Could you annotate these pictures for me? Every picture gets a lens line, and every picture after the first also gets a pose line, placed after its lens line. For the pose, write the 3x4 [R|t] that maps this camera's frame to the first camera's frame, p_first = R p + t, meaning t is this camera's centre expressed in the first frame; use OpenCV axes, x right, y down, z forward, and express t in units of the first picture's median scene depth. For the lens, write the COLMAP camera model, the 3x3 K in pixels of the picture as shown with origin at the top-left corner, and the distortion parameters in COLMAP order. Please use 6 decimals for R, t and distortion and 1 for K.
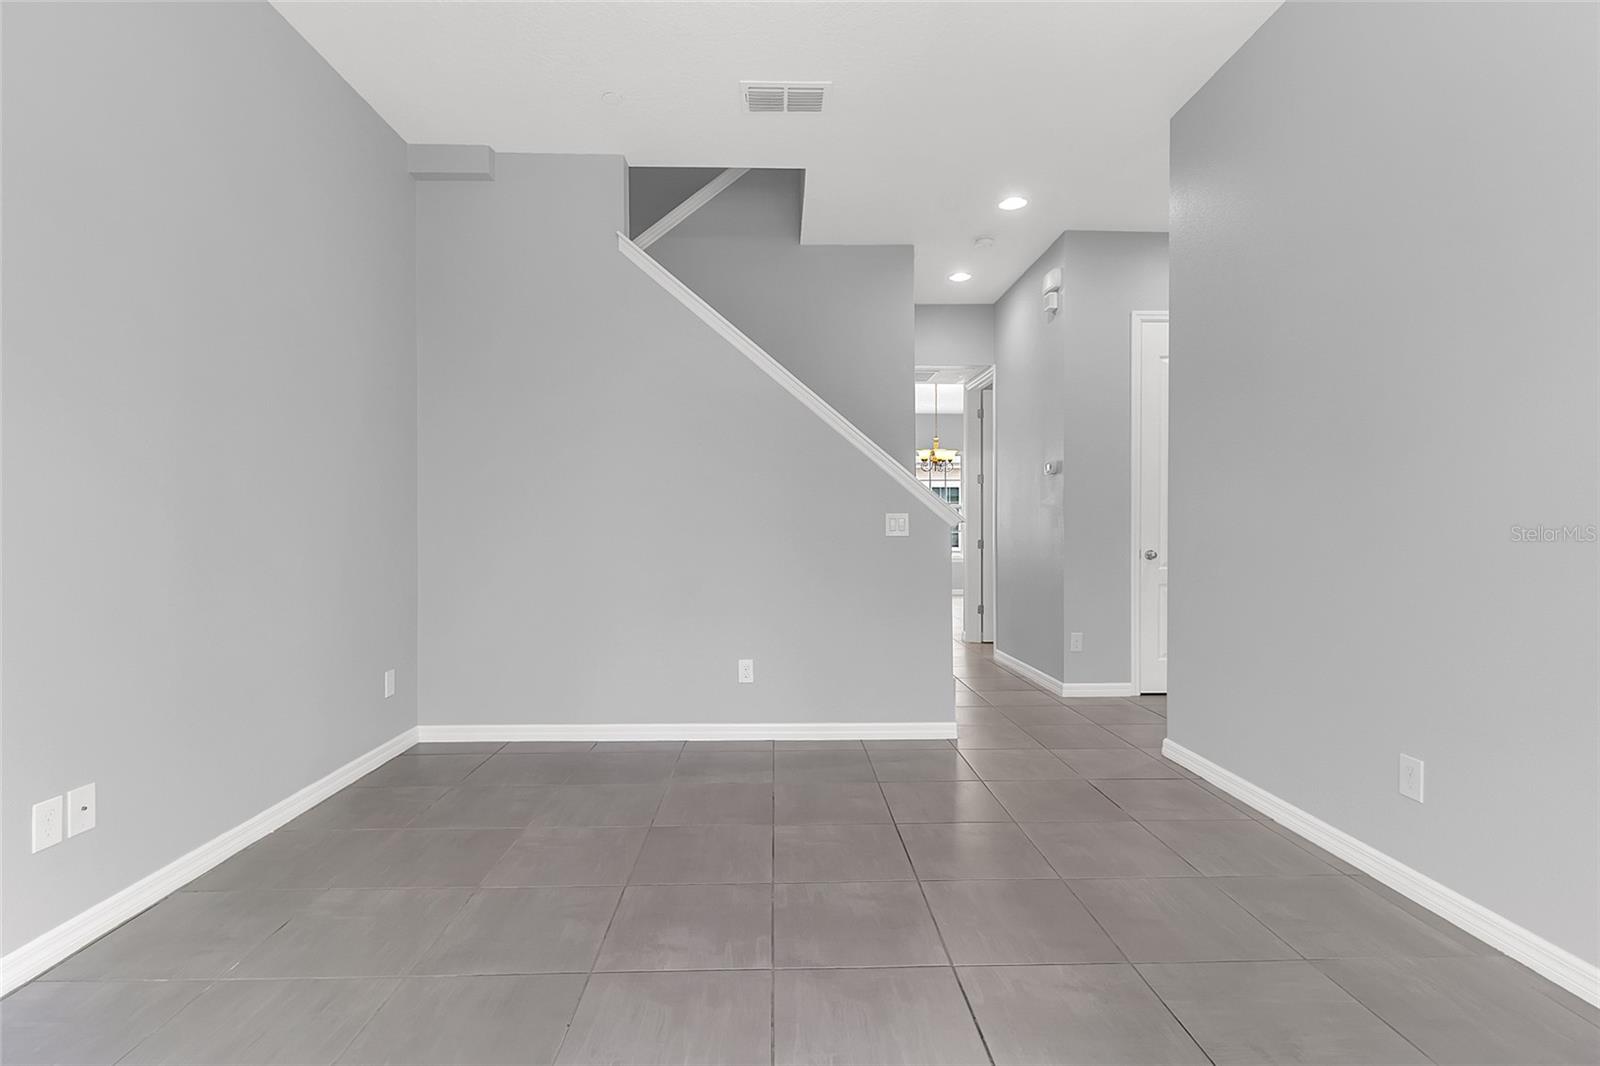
lens RADIAL K [[754.5, 0, 801.4], [0, 754.5, 534.2], [0, 0, 1]] dist [0.012948, -0.004819]
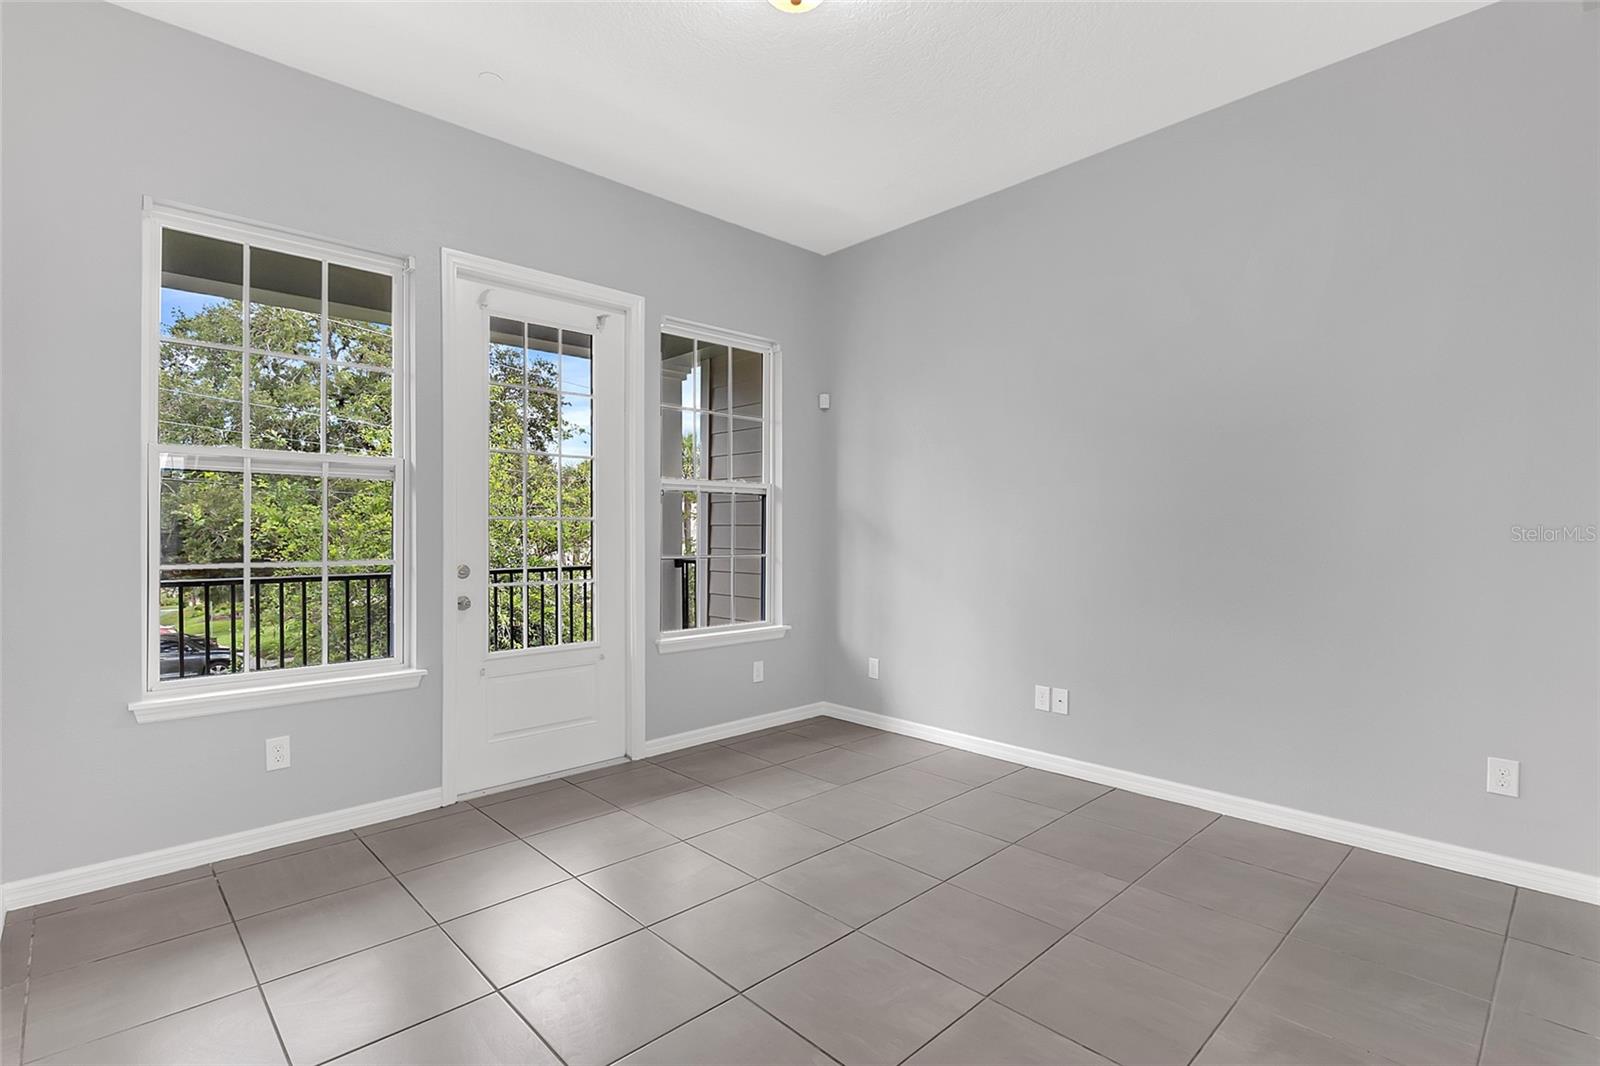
lens RADIAL K [[754.5, 0, 796.9], [0, 754.5, 529.6], [0, 0, 1]] dist [0.012948, -0.004819]
pose [[-0.751801, 0.017162, -0.659167, 0.785490], [0.011037, 0.999849, 0.013444, -0.099001], [0.659298, 0.002832, -0.751877, 1.979688]]
